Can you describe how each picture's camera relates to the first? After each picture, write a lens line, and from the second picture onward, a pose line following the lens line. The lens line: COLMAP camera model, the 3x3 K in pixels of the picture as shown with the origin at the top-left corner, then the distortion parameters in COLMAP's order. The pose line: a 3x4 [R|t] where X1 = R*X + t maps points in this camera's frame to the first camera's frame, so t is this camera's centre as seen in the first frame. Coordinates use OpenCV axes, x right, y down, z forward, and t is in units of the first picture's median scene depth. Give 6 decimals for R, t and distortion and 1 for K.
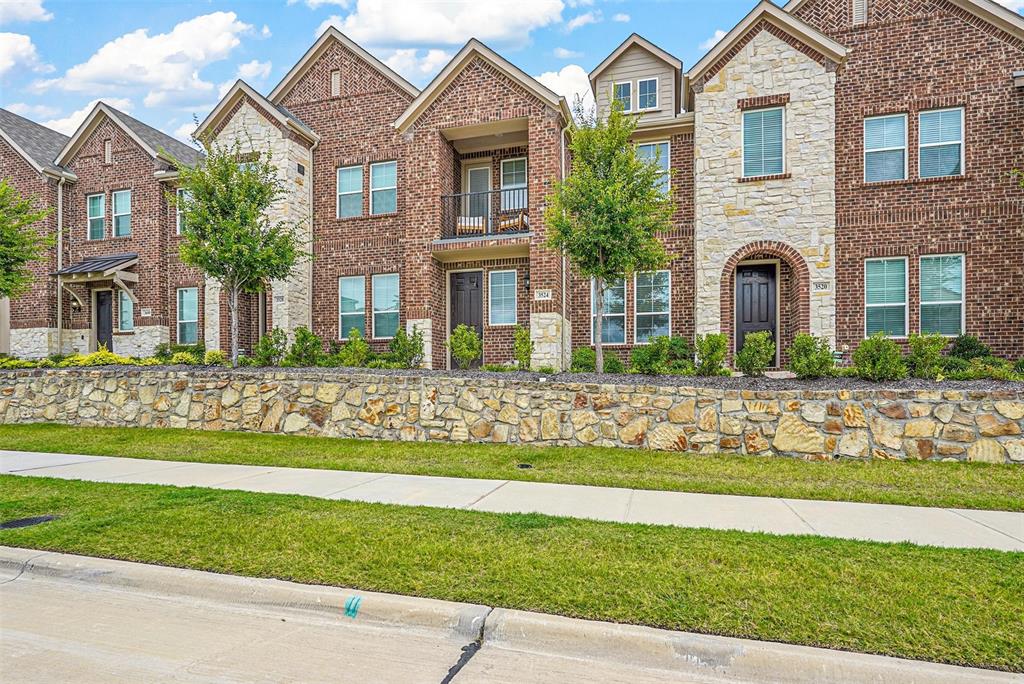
lens RADIAL K [[453.5, 0, 533.1], [0, 453.5, 359.7], [0, 0, 1]] dist [-0.012274, 0.006411]
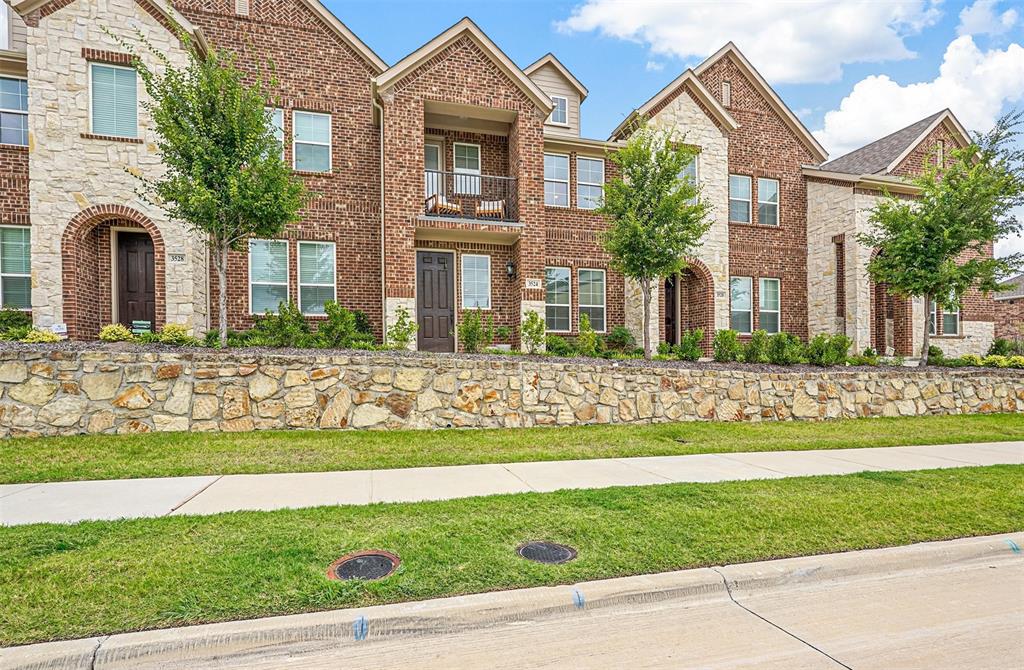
lens RADIAL K [[436.2, 0, 511.1], [0, 436.2, 341.0], [0, 0, 1]] dist [-0.005537, 0.001935]
pose [[0.895948, 0.024711, 0.443472, -0.606810], [-0.024070, 0.999685, -0.007077, -0.000763], [-0.443507, -0.004333, 0.896260, 0.137664]]
